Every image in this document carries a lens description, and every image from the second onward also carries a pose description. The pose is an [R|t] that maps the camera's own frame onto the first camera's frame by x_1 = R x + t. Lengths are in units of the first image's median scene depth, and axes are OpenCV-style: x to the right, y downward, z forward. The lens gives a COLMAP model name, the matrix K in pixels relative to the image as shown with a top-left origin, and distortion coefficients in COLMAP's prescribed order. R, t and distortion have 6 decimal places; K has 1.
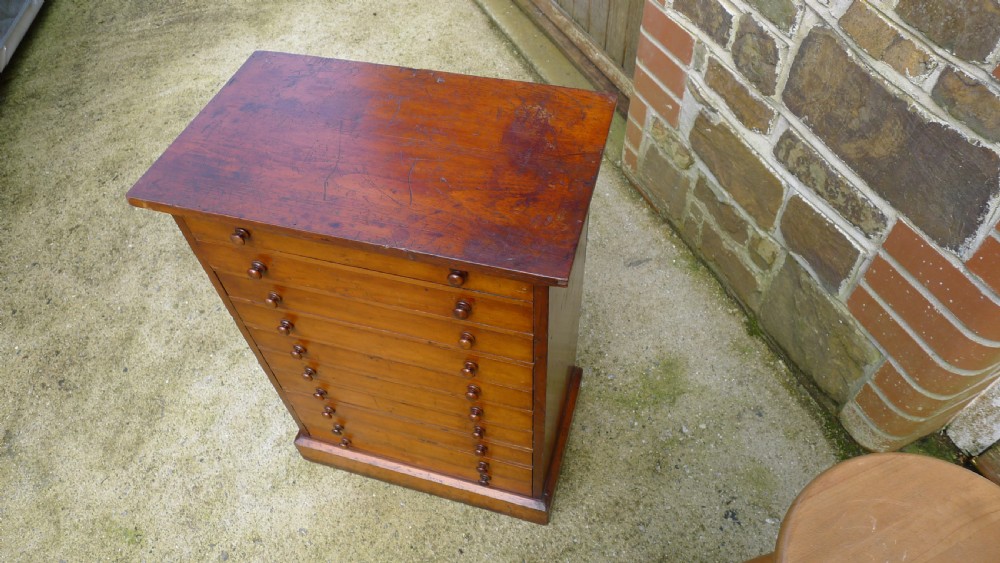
lens RADIAL K [[656.6, 0, 494.3], [0, 656.6, 282.9], [0, 0, 1]] dist [-0.058499, 0.016064]
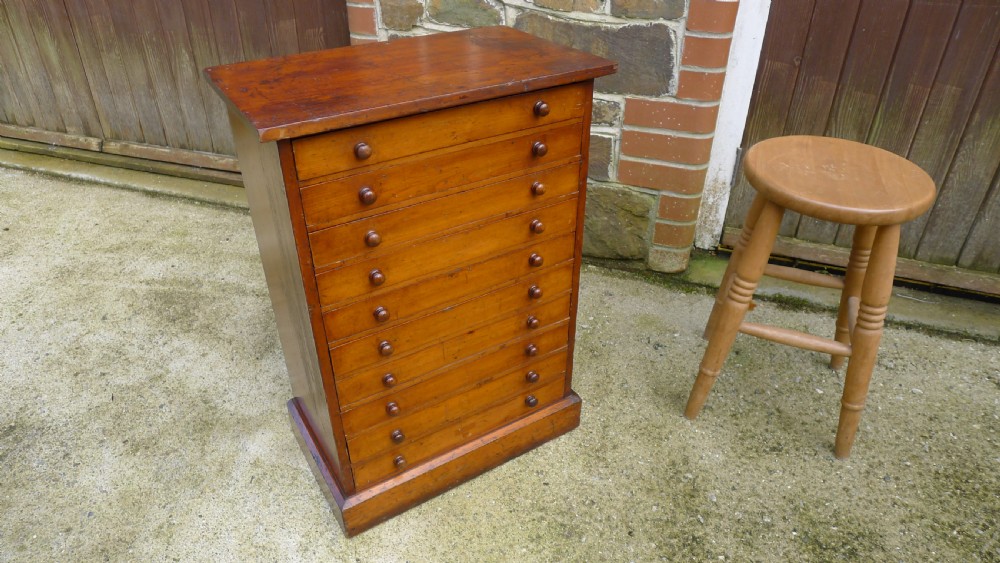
lens RADIAL K [[654.8, 0, 500.3], [0, 654.8, 281.8], [0, 0, 1]] dist [-0.058666, 0.016257]
pose [[0.663987, -0.369147, 0.650270, -0.580483], [0.563413, 0.818752, -0.110505, 0.201616], [-0.491617, 0.439745, 0.751623, 0.111474]]
